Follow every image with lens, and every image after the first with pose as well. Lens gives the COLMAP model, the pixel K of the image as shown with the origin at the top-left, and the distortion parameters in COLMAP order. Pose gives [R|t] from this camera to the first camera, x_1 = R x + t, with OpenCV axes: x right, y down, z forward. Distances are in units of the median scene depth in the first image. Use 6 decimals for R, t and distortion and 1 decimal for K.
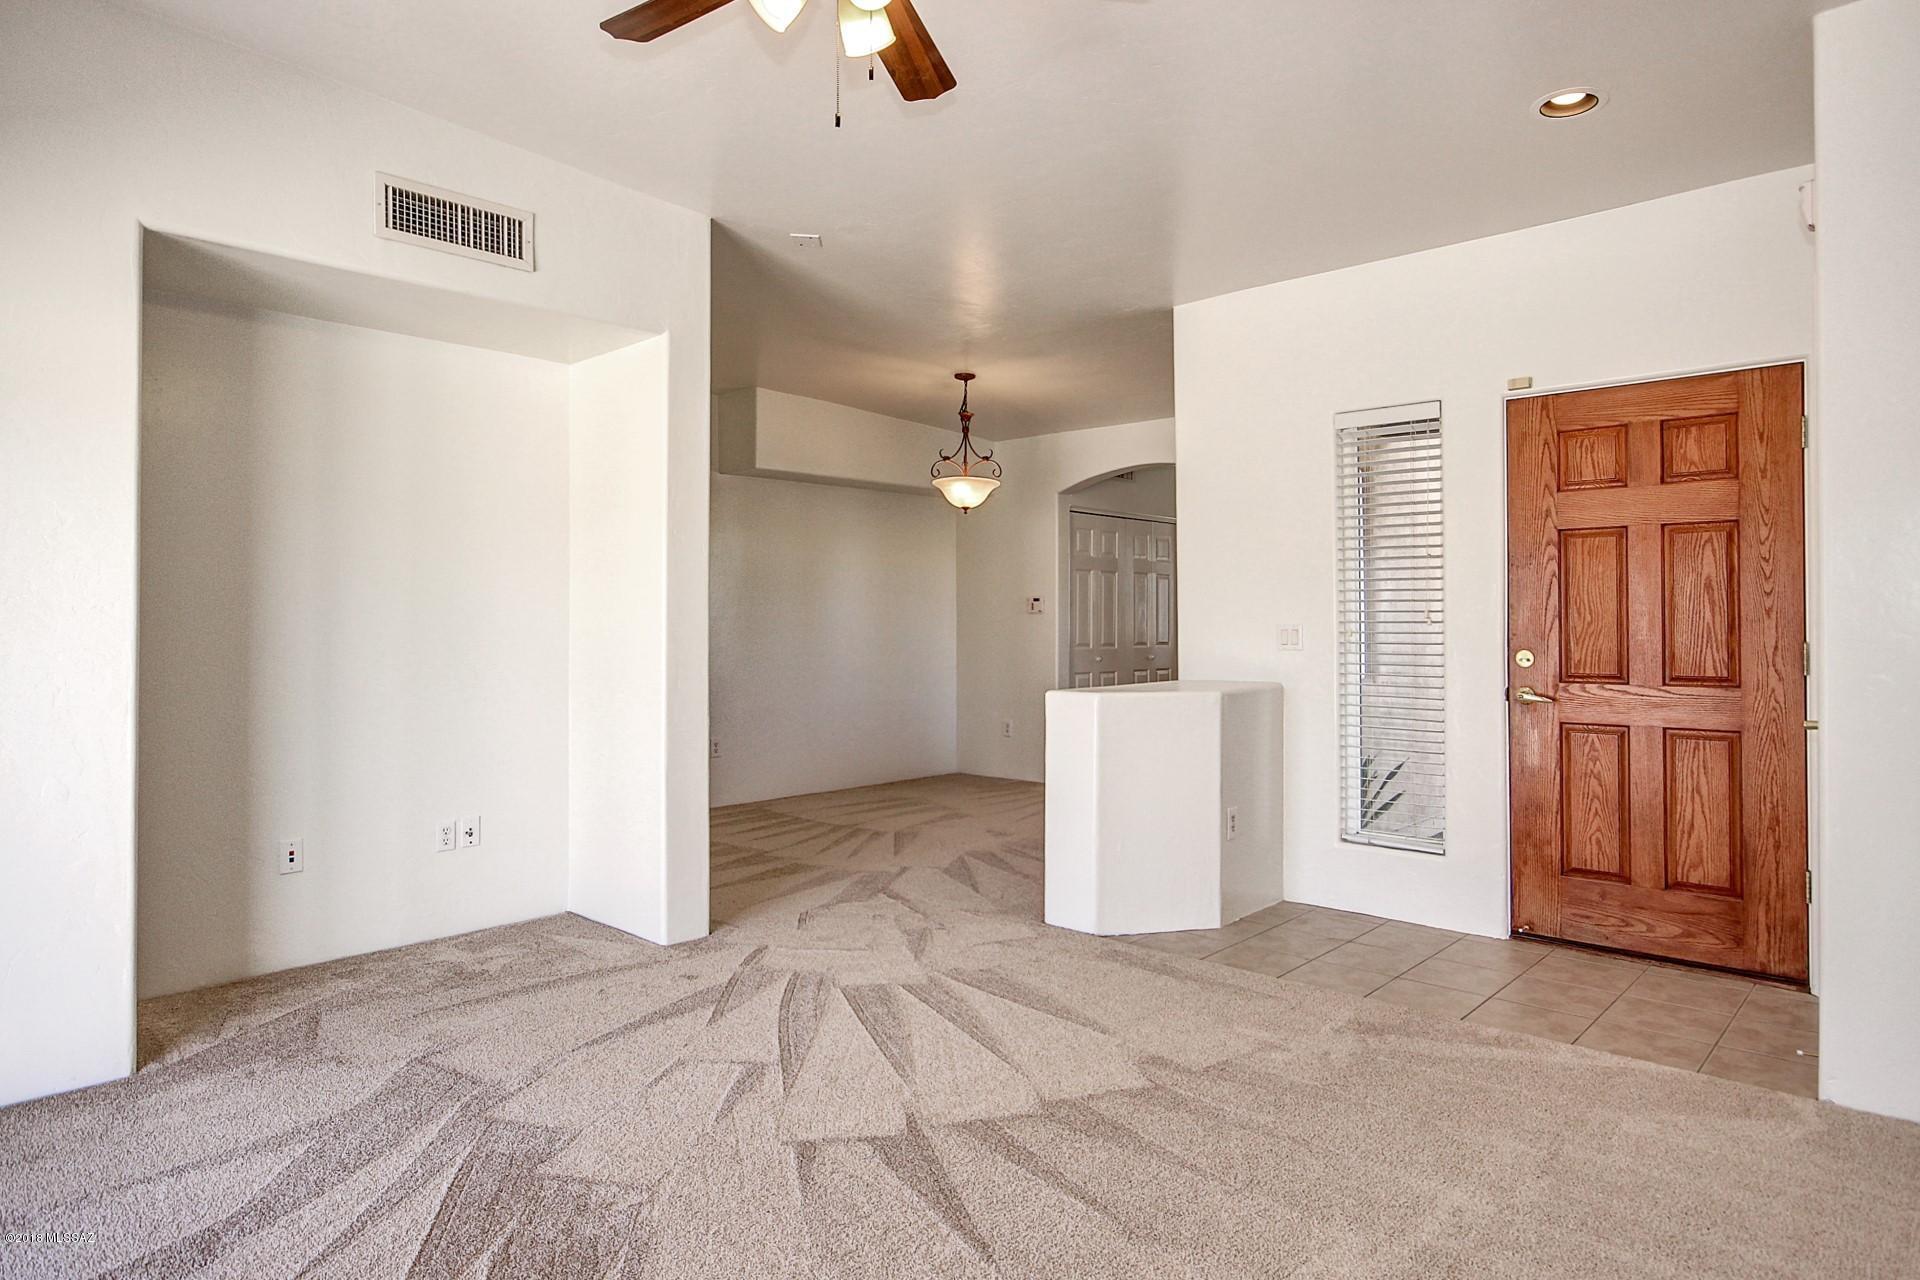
lens RADIAL K [[1096.1, 0, 949.4], [0, 1096.1, 620.1], [0, 0, 1]] dist [-0.003269, 0.001178]
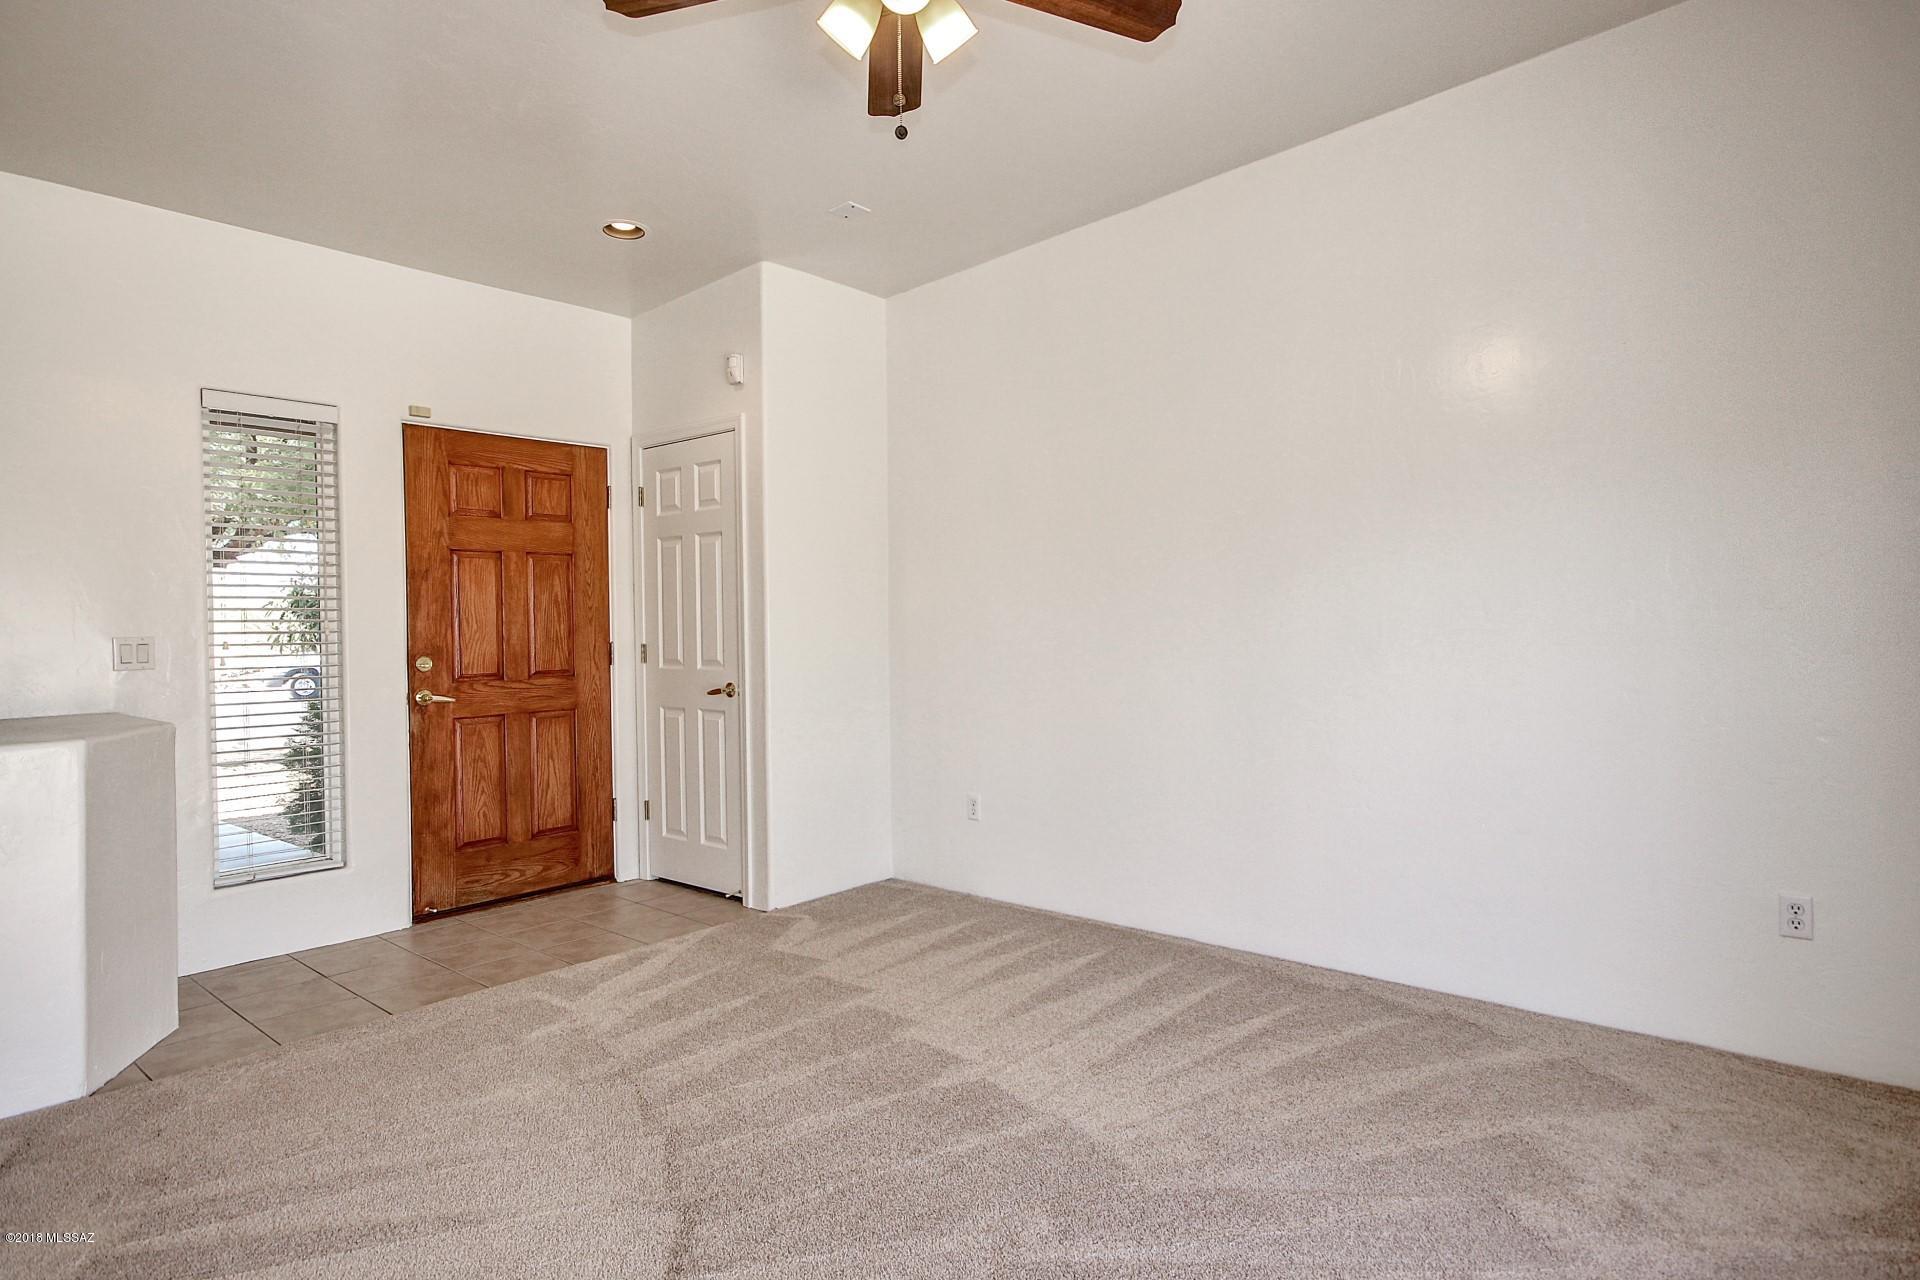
lens RADIAL K [[1096.1, 0, 951.5], [0, 1096.1, 644.9], [0, 0, 1]] dist [-0.003269, 0.001178]
pose [[-0.032872, -0.019598, 0.999267, -0.636955], [0.011347, 0.999736, 0.019981, -0.000144], [-0.999395, 0.011996, -0.032641, 0.553091]]
